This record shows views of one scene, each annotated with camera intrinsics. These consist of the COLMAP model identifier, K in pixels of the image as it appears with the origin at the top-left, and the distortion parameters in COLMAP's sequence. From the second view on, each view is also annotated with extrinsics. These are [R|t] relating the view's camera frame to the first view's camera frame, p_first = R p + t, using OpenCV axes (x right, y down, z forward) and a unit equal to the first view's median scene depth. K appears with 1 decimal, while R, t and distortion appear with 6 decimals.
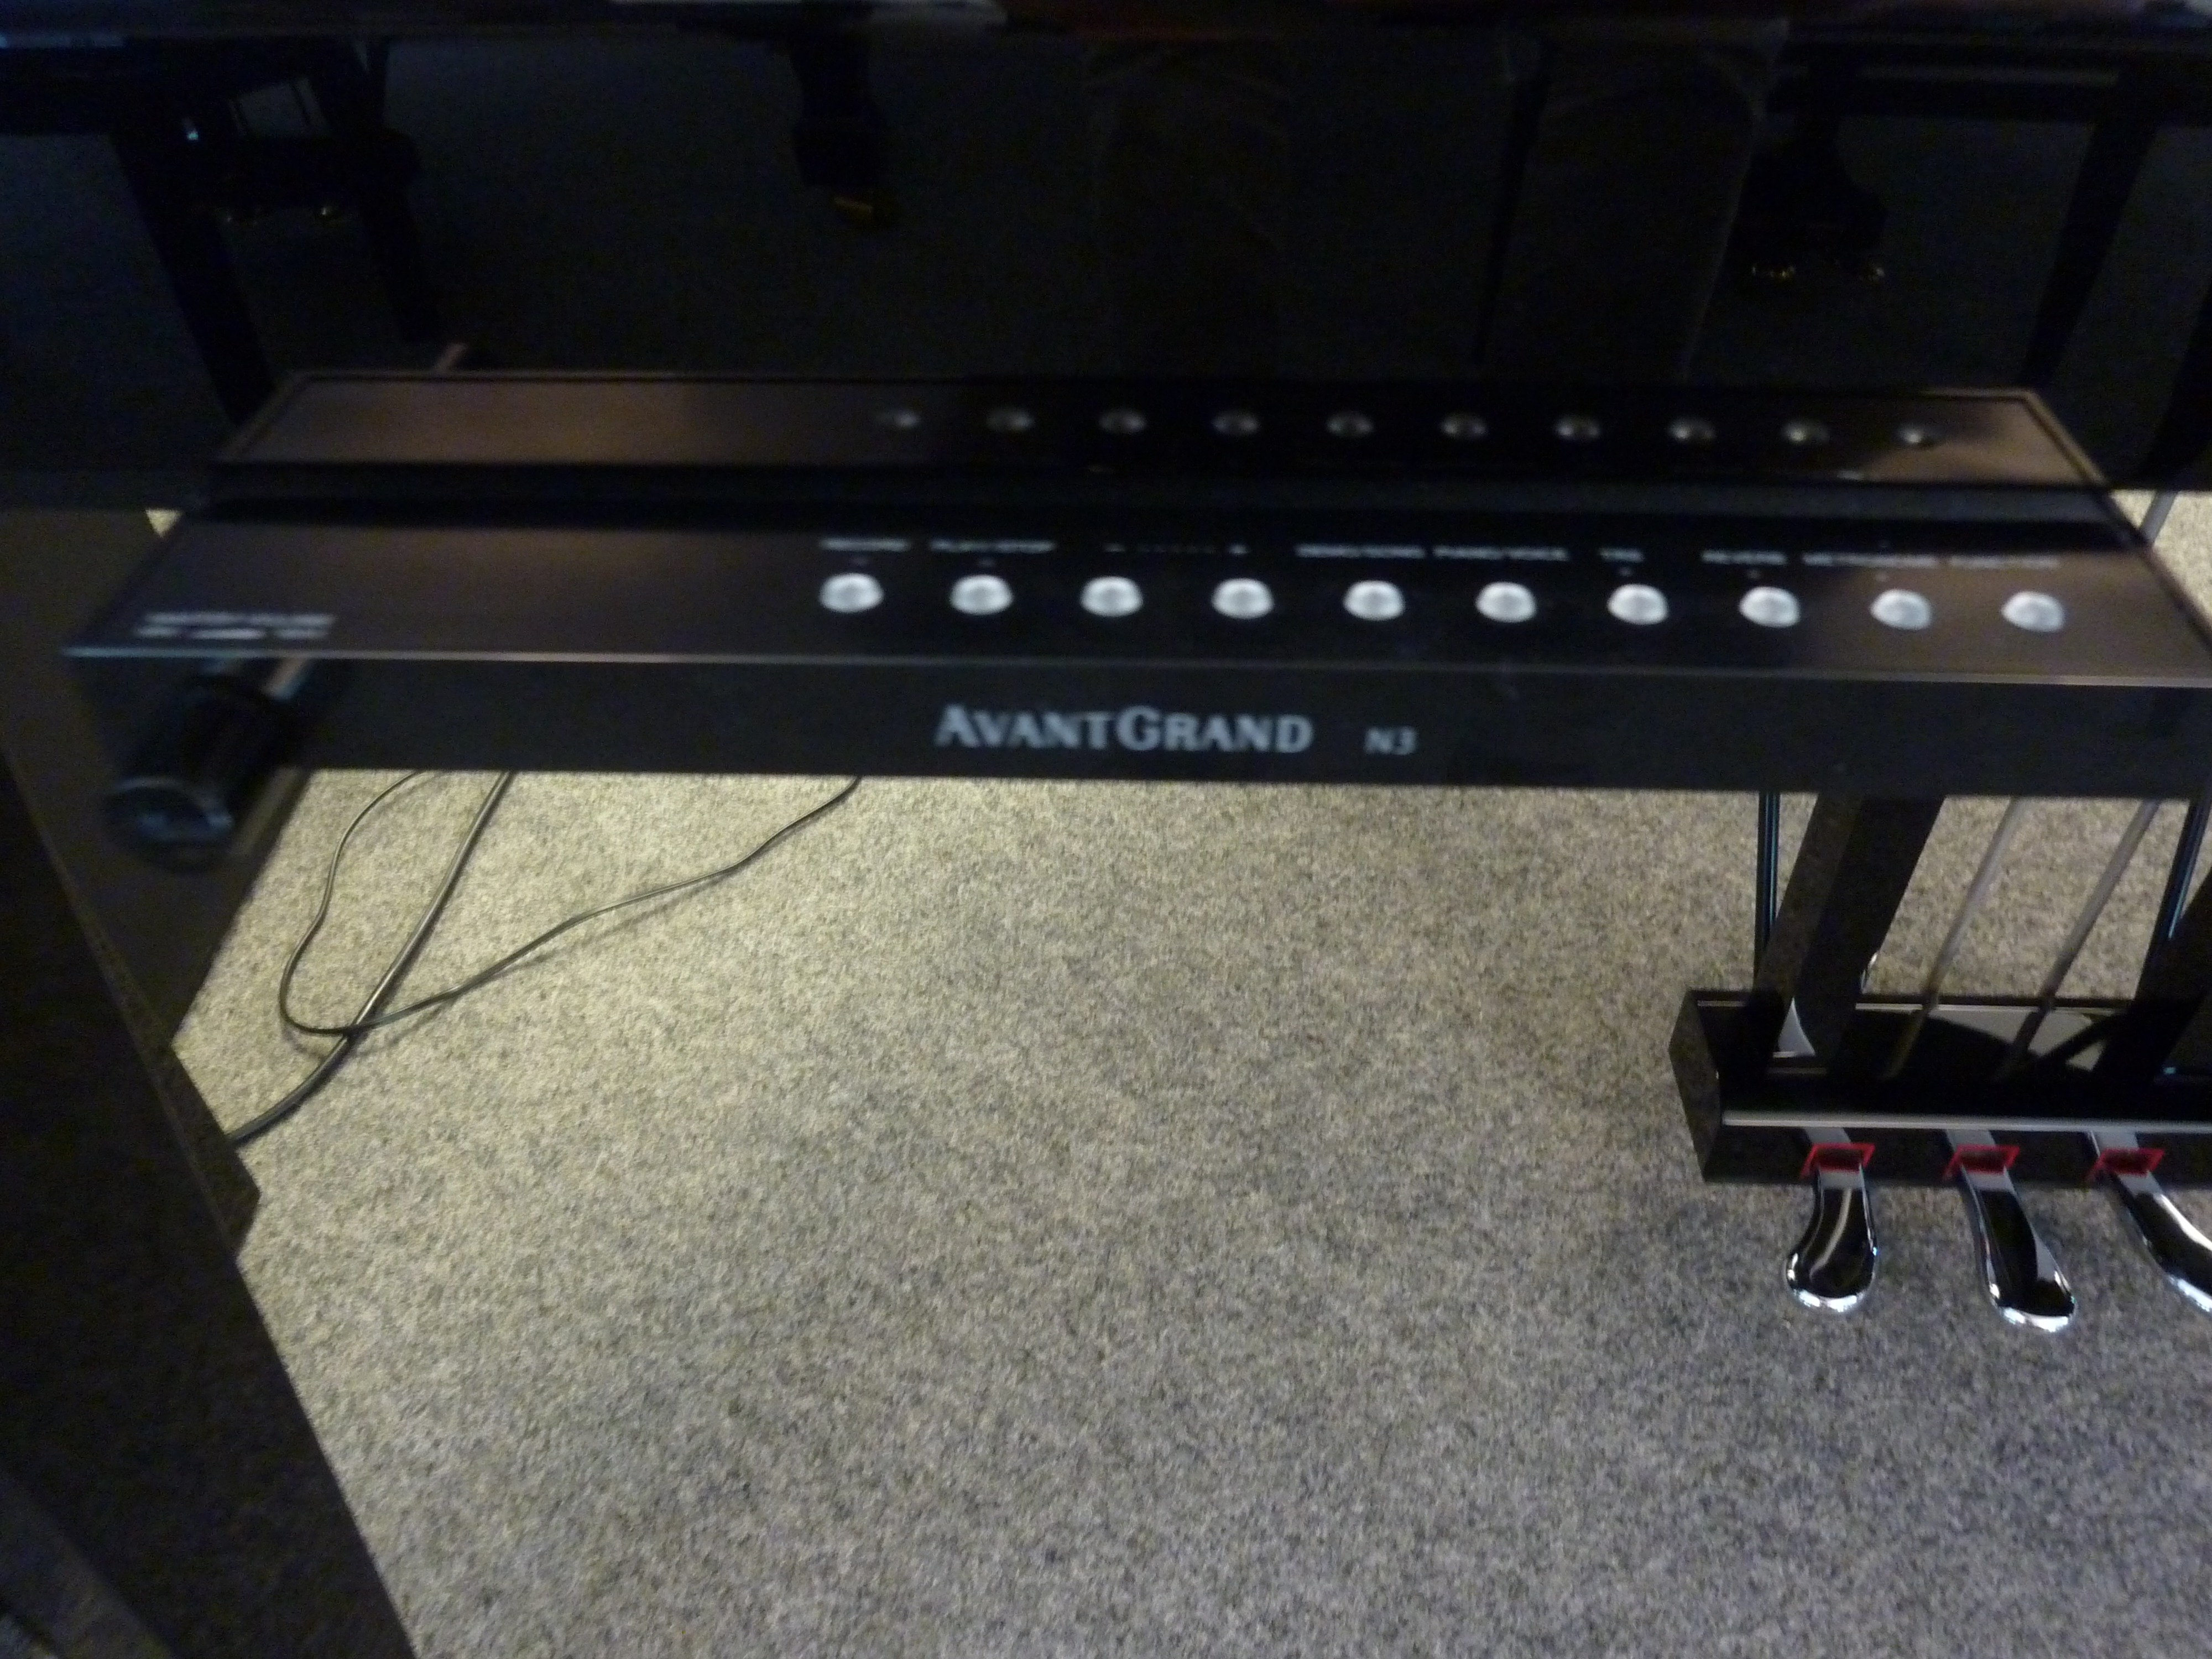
lens RADIAL K [[1716.6, 0, 1107.6], [0, 1716.6, 834.7], [0, 0, 1]] dist [-0.021722, -0.003441]
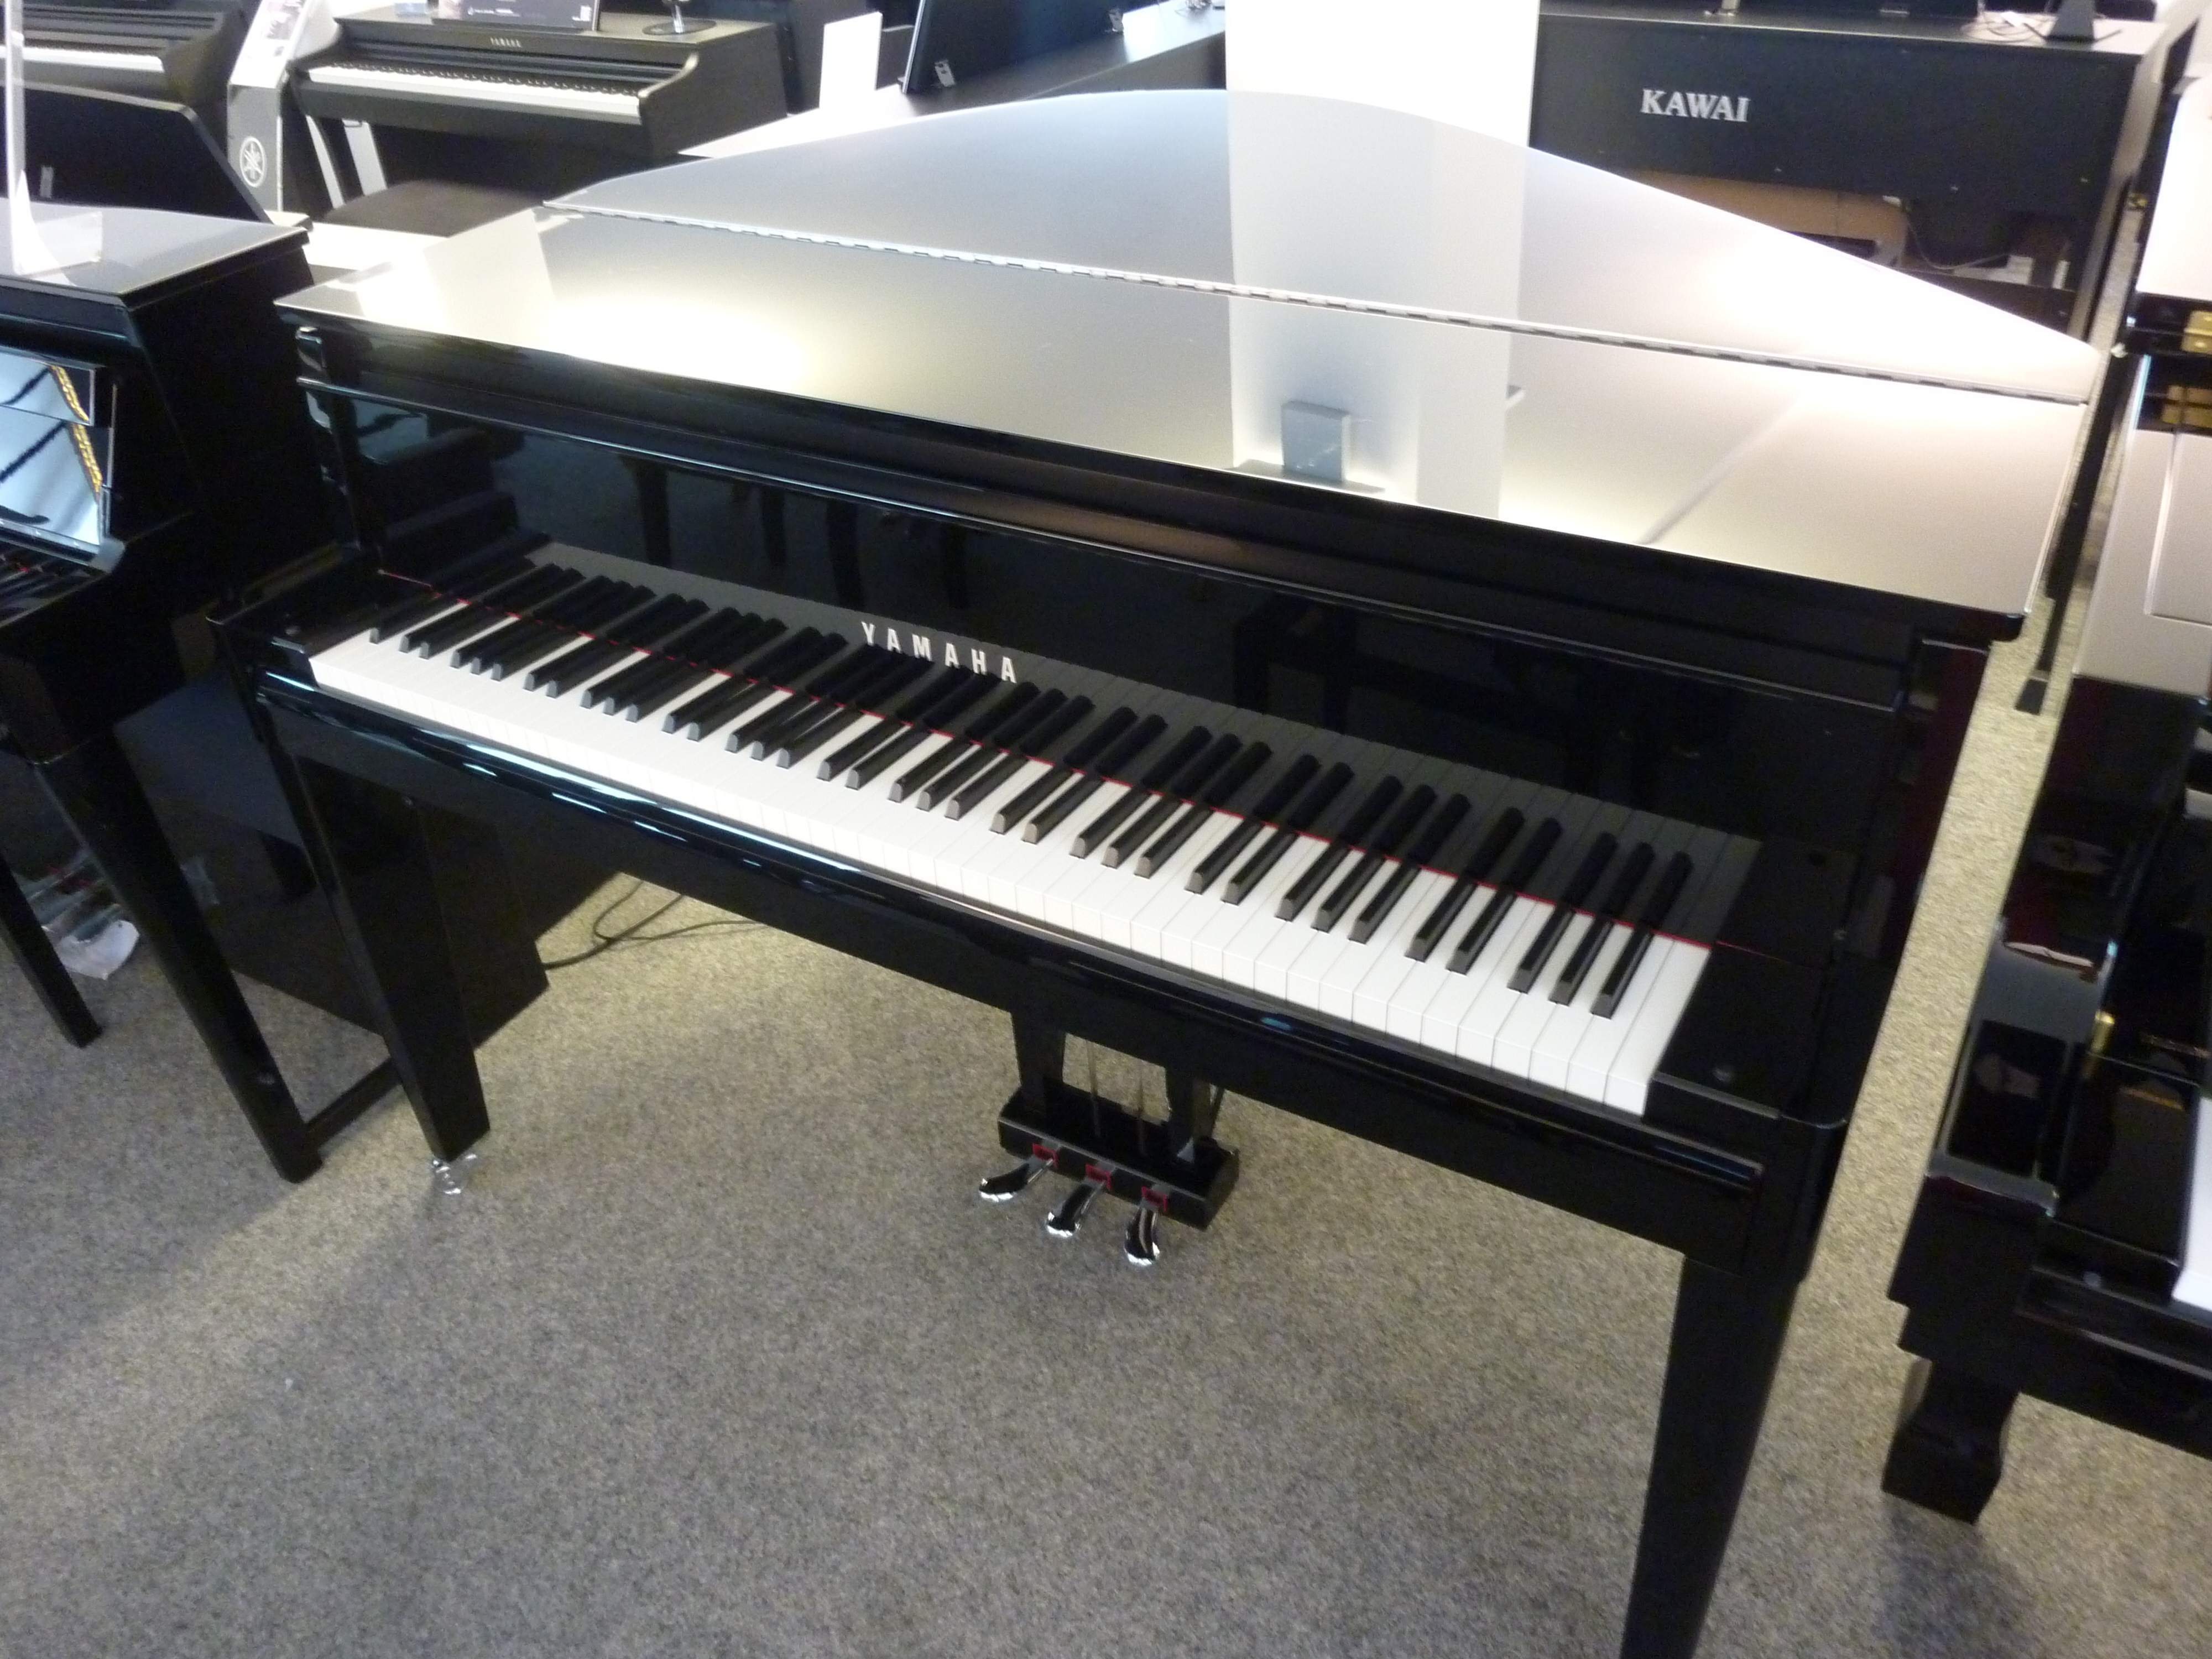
lens RADIAL K [[1716.6, 0, 1111.4], [0, 1716.6, 829.3], [0, 0, 1]] dist [-0.021722, -0.003441]
pose [[0.877203, 0.242390, -0.414442, 1.434737], [-0.283884, 0.958000, -0.040569, -0.172703], [0.387202, 0.153241, 0.909171, -1.202117]]
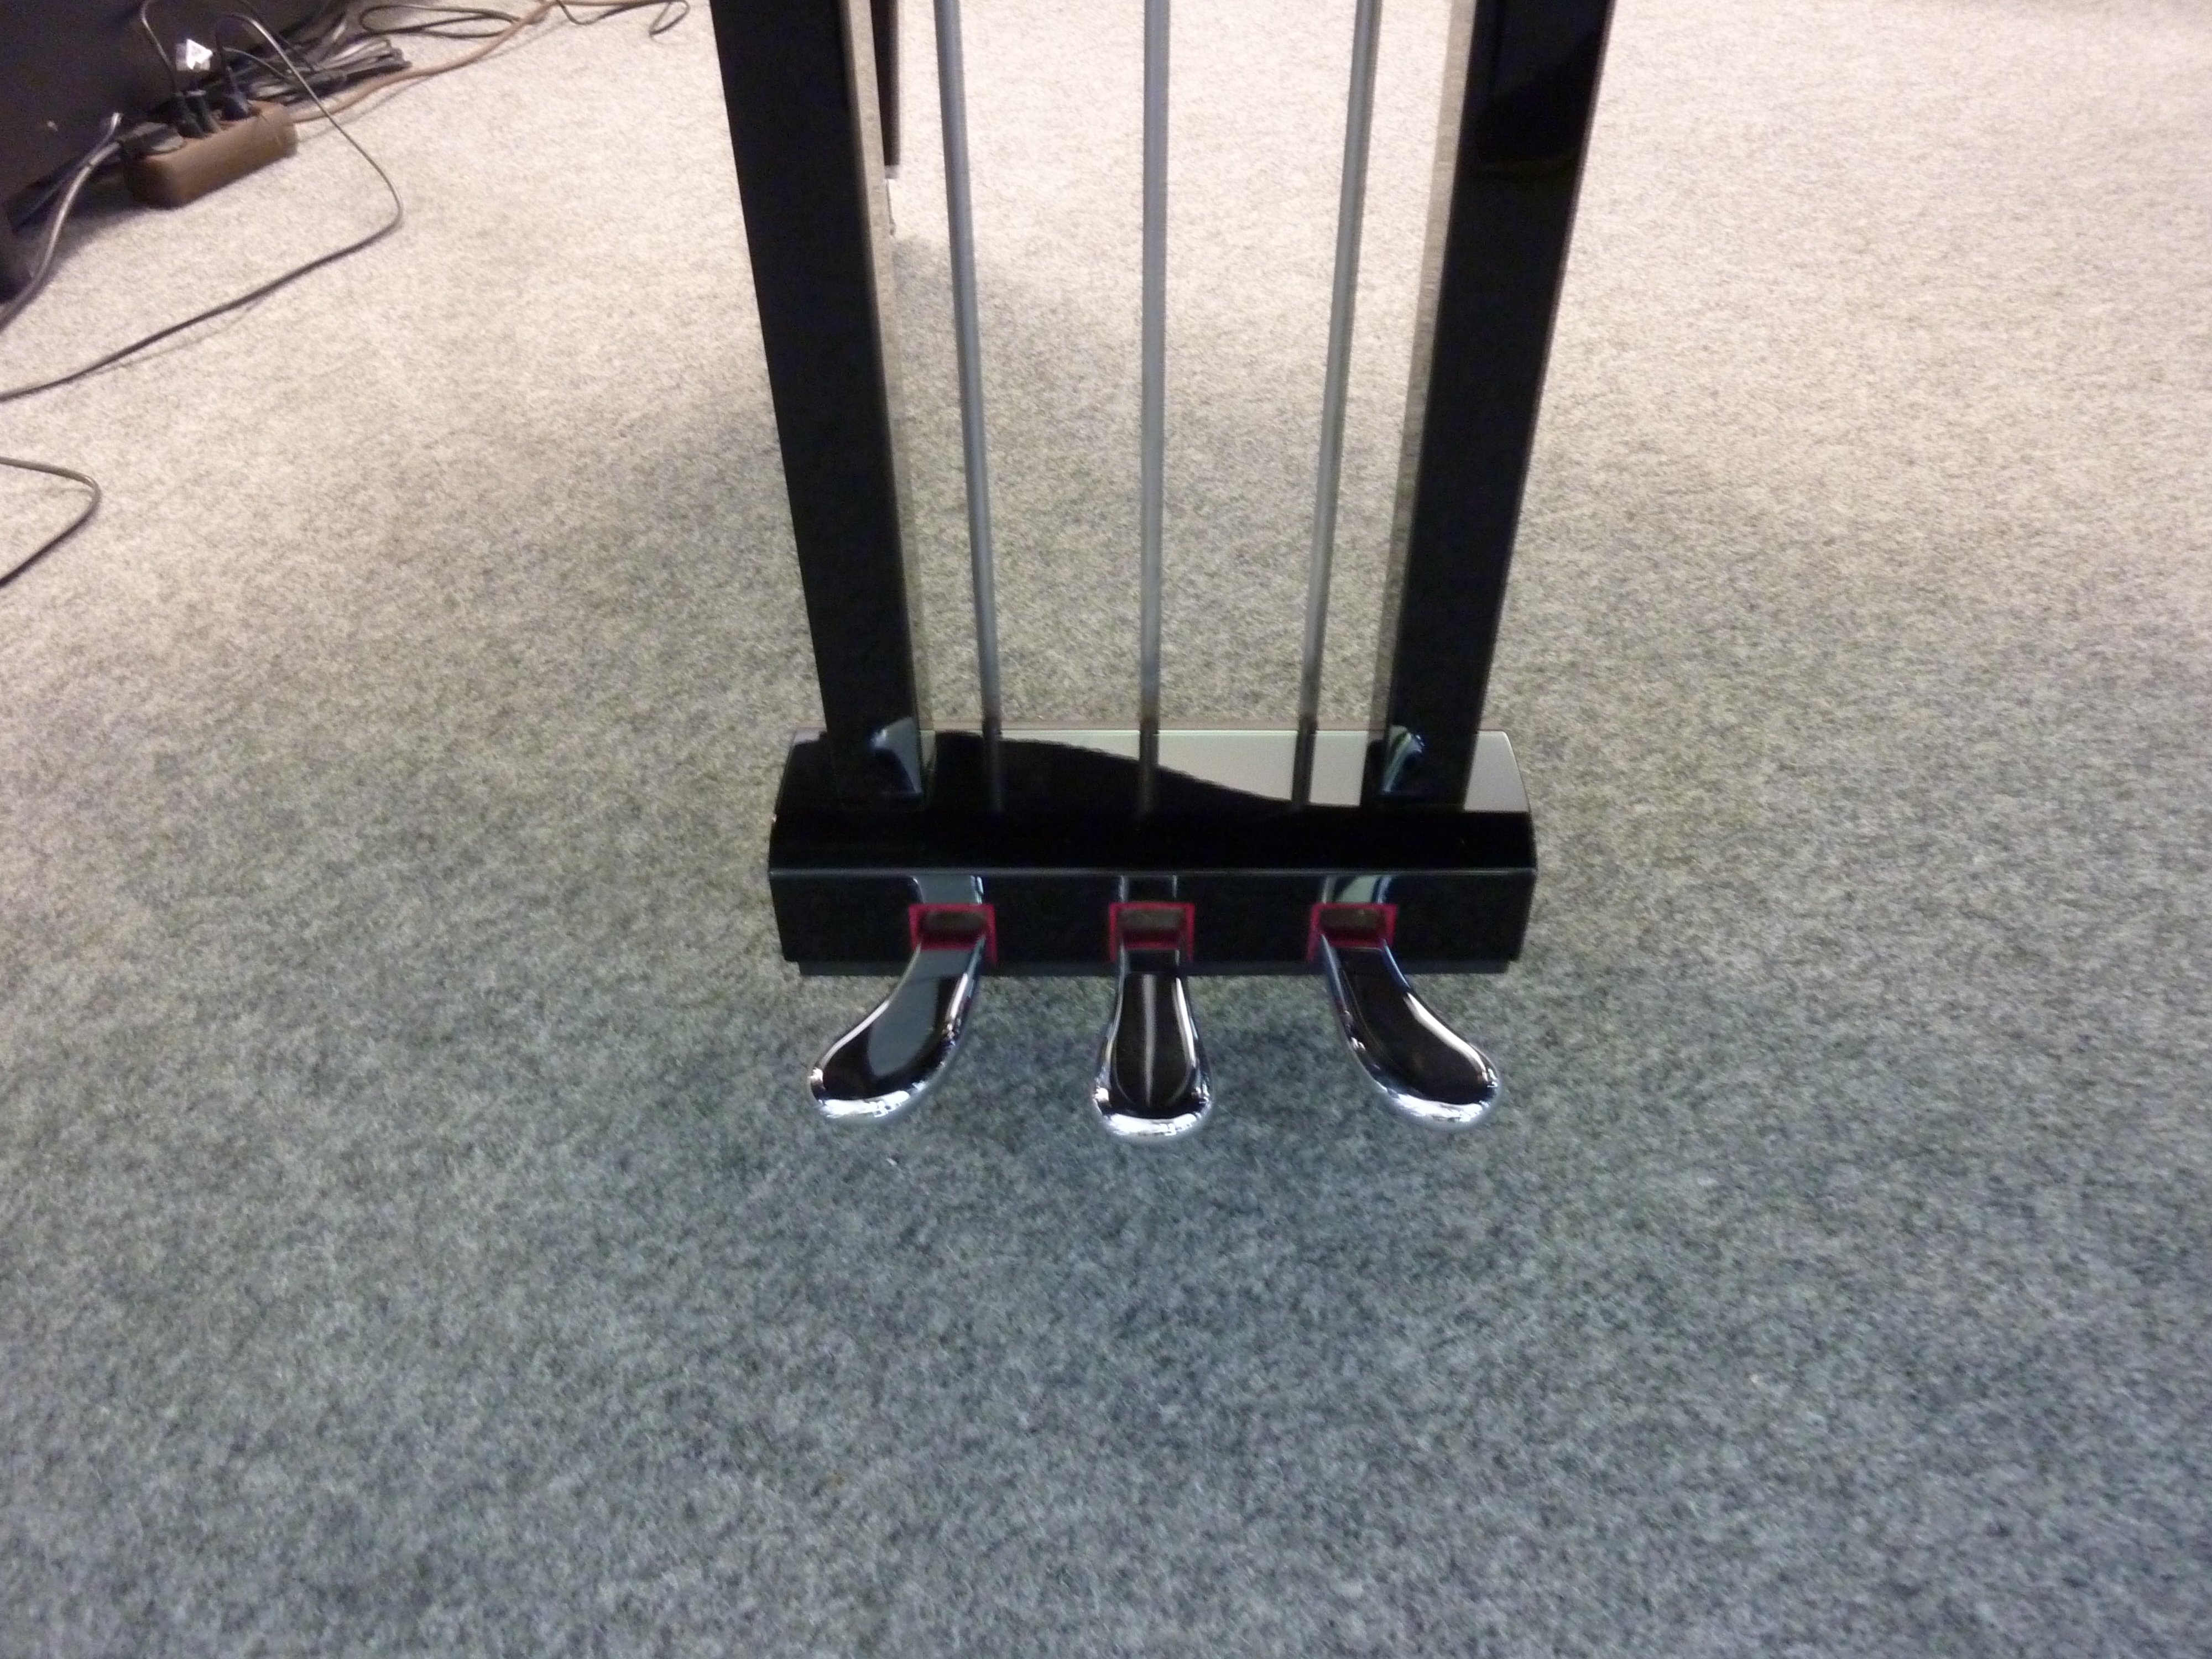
lens RADIAL K [[1716.6, 0, 1107.8], [0, 1716.6, 830.6], [0, 0, 1]] dist [-0.021722, -0.003441]
pose [[0.999612, -0.017858, 0.021358, 0.504050], [0.018723, 0.998982, -0.041033, 0.188859], [-0.020604, 0.041417, 0.998929, 0.286530]]
